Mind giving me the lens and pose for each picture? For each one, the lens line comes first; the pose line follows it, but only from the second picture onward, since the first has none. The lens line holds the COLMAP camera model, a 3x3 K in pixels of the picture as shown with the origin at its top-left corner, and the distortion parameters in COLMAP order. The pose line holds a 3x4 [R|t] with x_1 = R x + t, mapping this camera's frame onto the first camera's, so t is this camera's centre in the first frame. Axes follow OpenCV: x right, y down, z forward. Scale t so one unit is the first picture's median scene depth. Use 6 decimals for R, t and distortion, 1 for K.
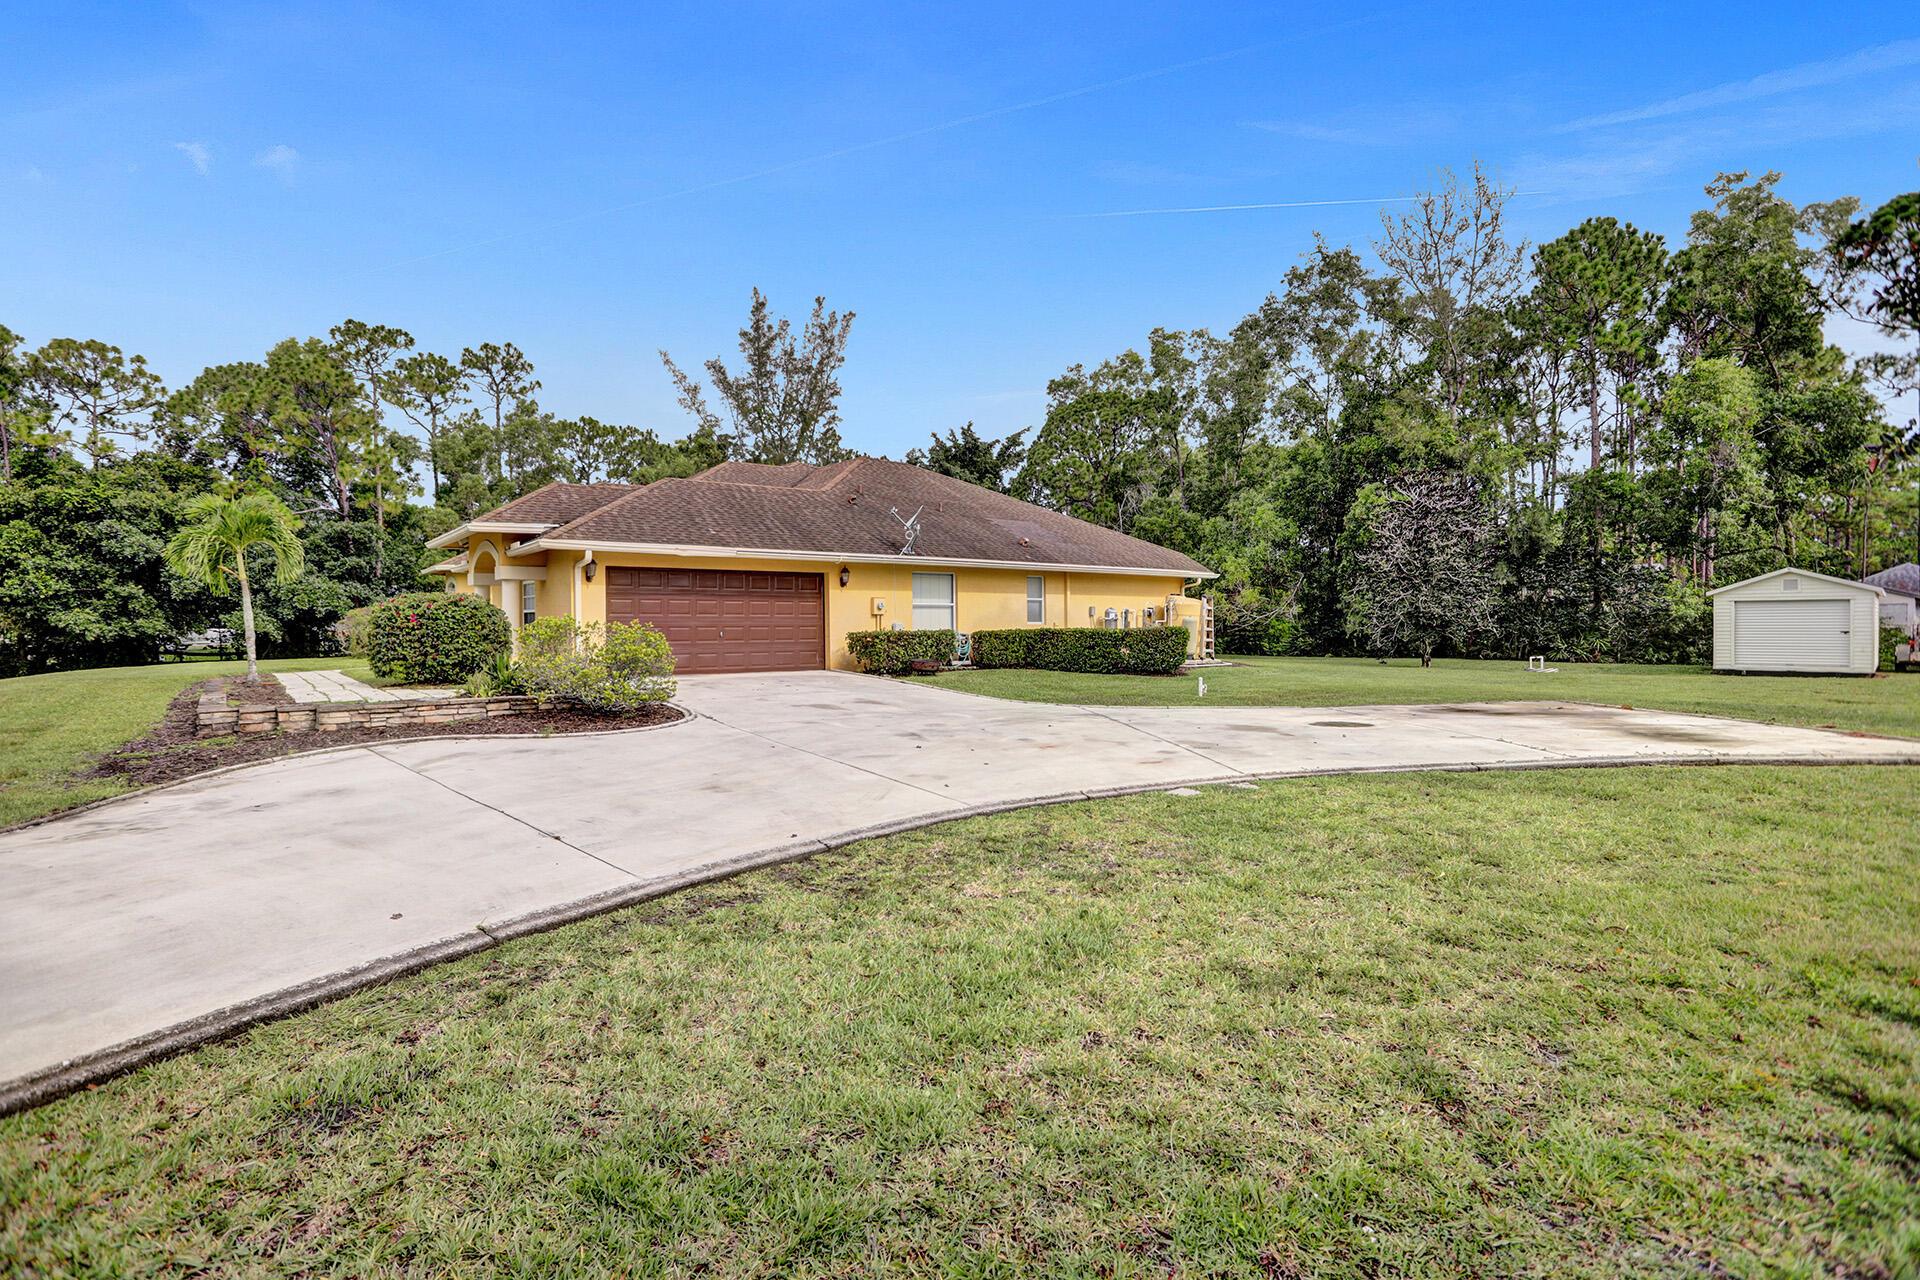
lens RADIAL K [[914.5, 0, 956.7], [0, 914.5, 638.2], [0, 0, 1]] dist [-0.015945, 0.000106]
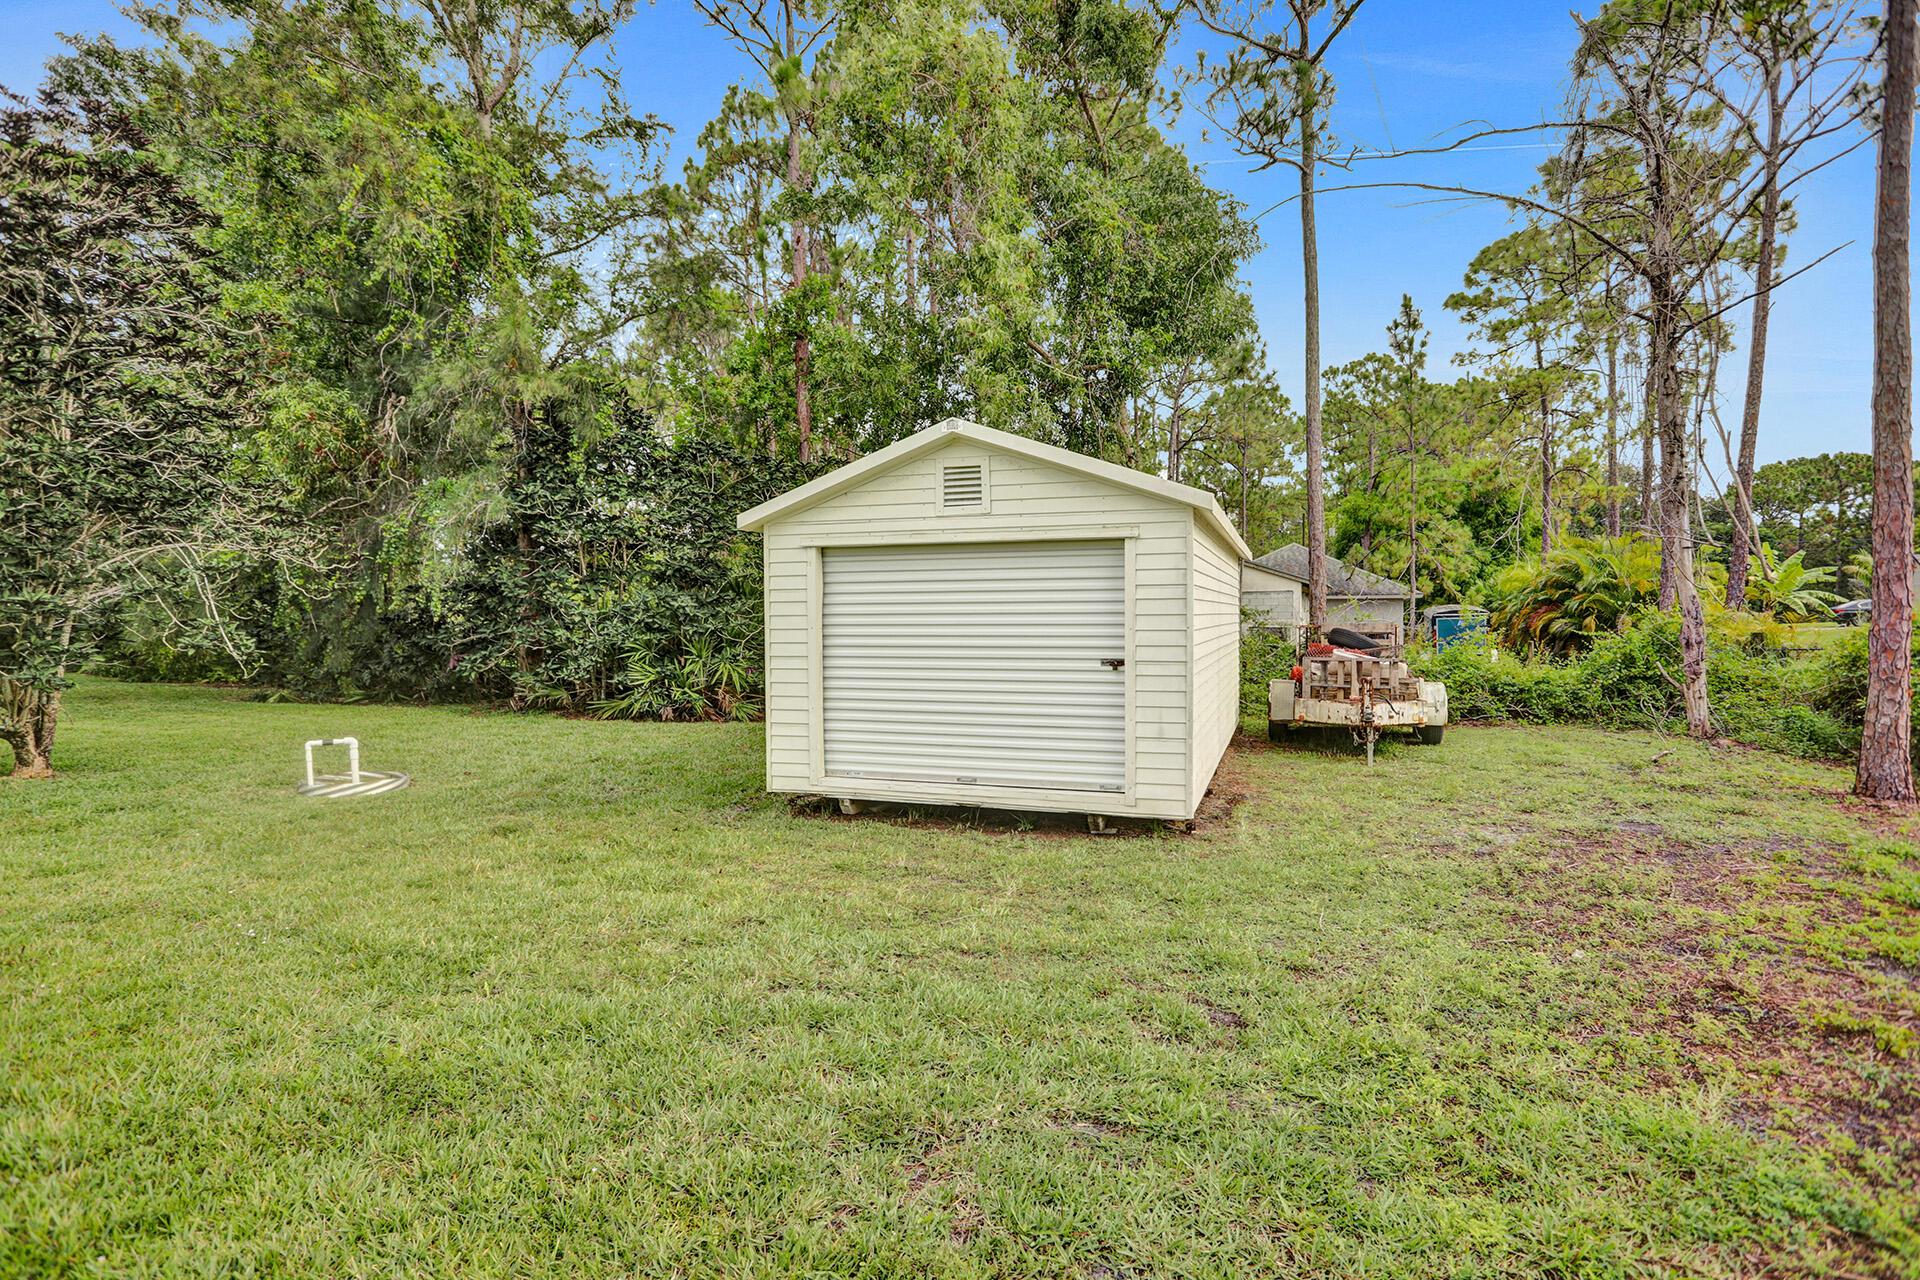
lens RADIAL K [[926.0, 0, 961.9], [0, 926.0, 632.9], [0, 0, 1]] dist [-0.055783, 0.014499]
pose [[0.885947, -0.018835, 0.463404, 0.661717], [0.017311, 0.999822, 0.007543, -0.014453], [-0.463463, 0.001339, 0.886115, 0.628902]]
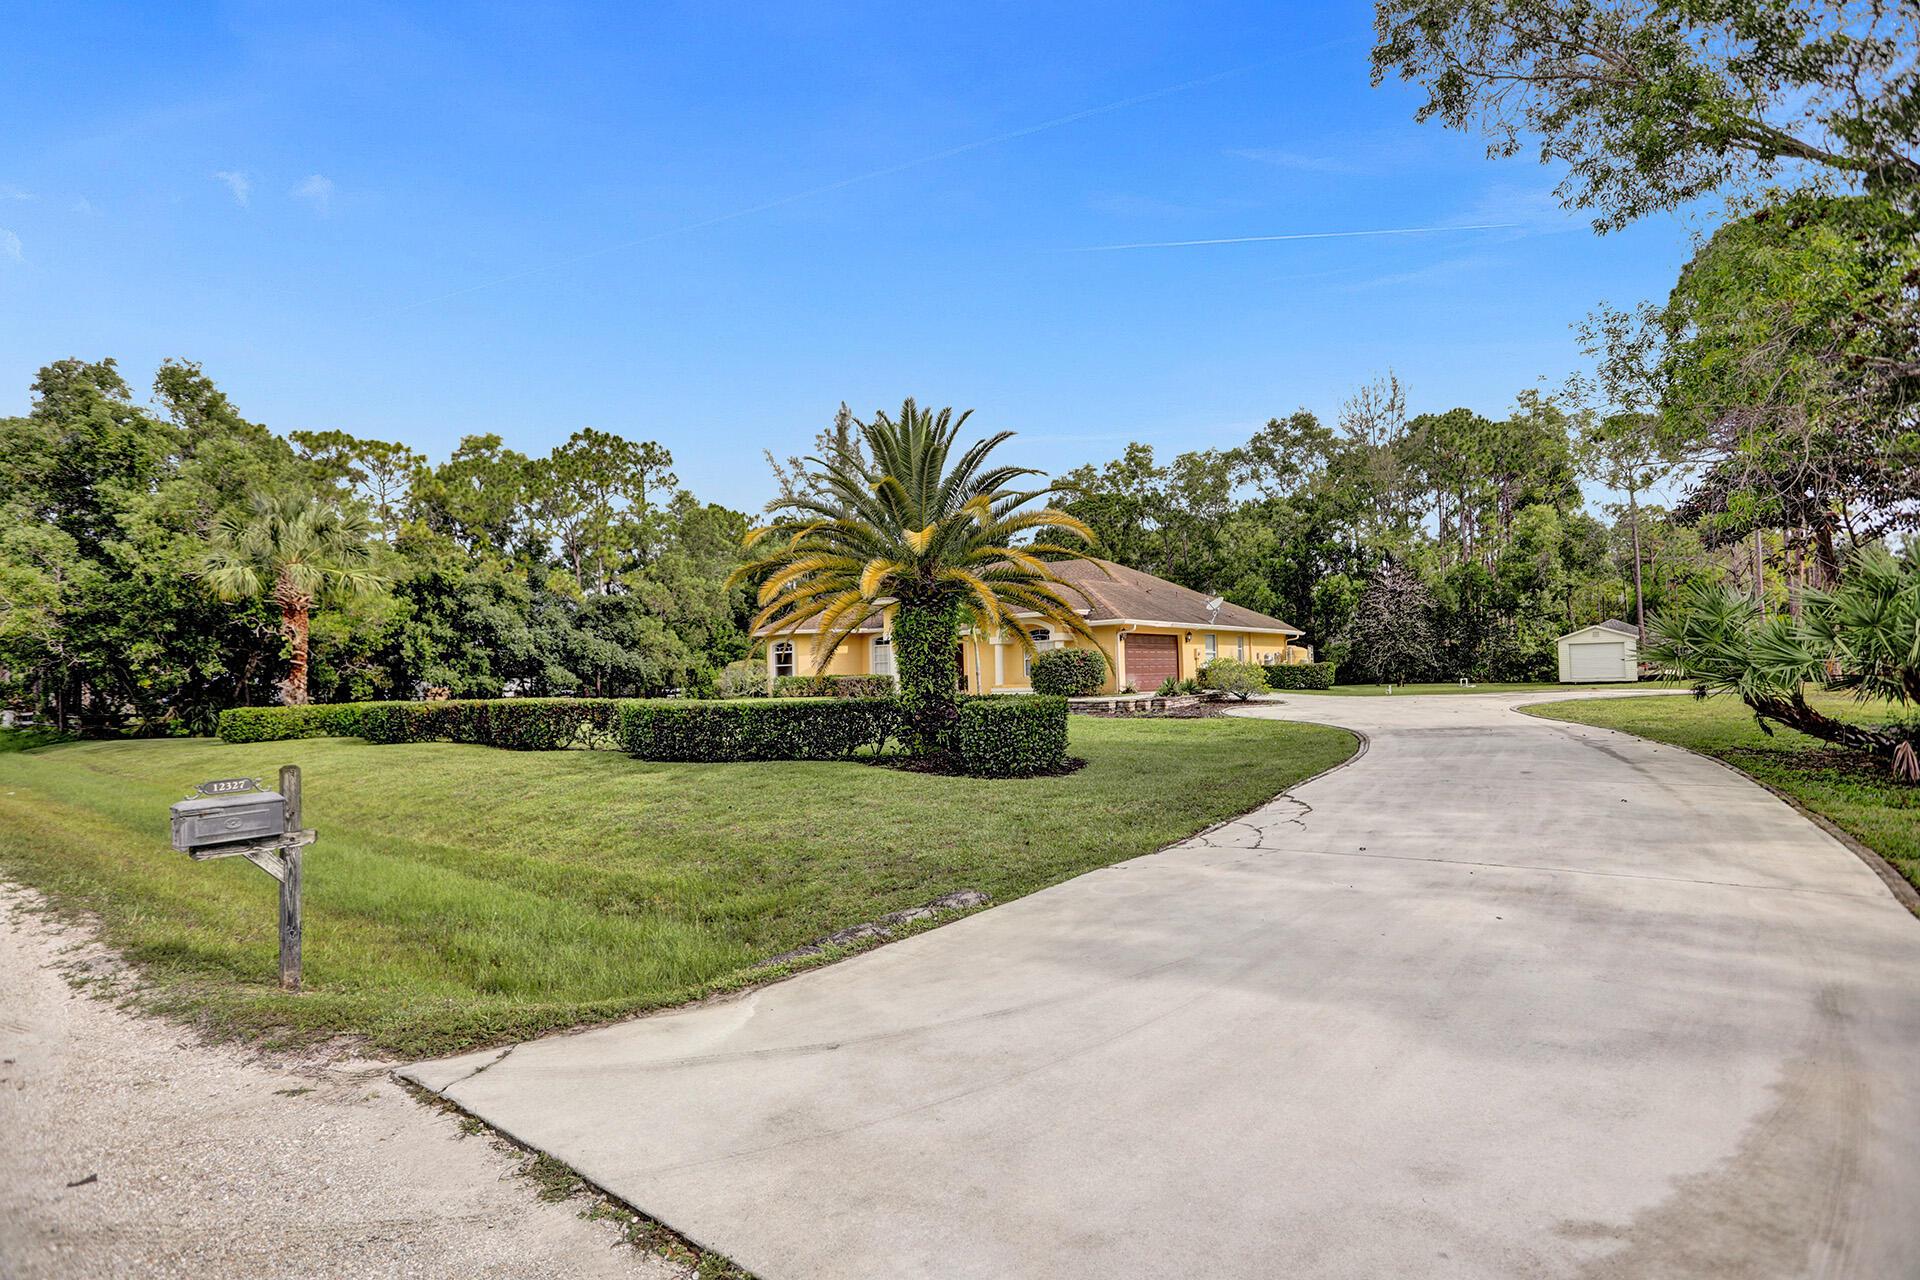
lens RADIAL K [[926.0, 0, 960.3], [0, 926.0, 639.9], [0, 0, 1]] dist [-0.055783, 0.014499]
pose [[0.972693, -0.011363, 0.231818, -0.653950], [0.024477, 0.998253, -0.053776, 0.015935], [-0.230802, 0.057981, 0.971272, -0.423662]]
